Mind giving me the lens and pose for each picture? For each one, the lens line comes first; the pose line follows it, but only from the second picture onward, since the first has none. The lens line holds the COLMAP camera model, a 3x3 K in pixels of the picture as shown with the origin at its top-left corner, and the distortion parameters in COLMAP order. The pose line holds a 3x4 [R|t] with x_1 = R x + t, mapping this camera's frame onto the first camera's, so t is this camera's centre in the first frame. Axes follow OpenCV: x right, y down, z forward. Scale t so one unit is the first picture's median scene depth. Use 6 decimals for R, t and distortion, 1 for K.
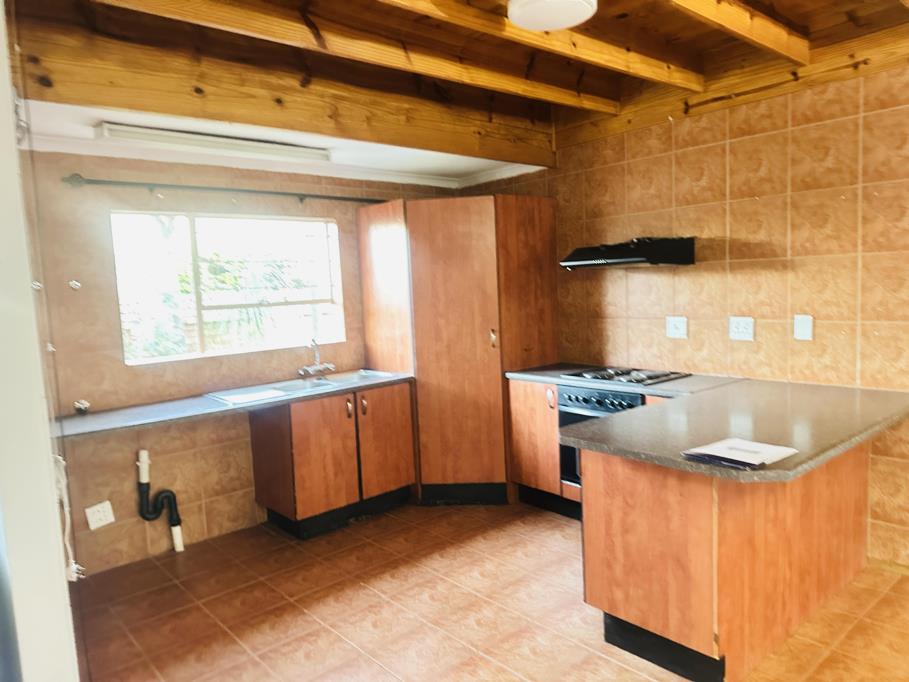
lens RADIAL K [[652.9, 0, 461.6], [0, 652.9, 347.8], [0, 0, 1]] dist [0.038468, -0.031595]
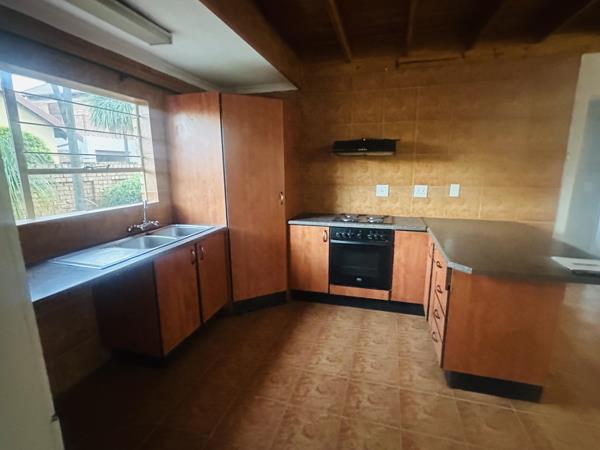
lens RADIAL K [[302.1, 0, 299.7], [0, 302.1, 225.2], [0, 0, 1]] dist [-0.002386, 0.001668]
pose [[0.837284, -0.064612, 0.542937, -0.337971], [0.021050, 0.996066, 0.086074, -0.013535], [-0.546362, -0.060640, 0.835351, 0.447035]]
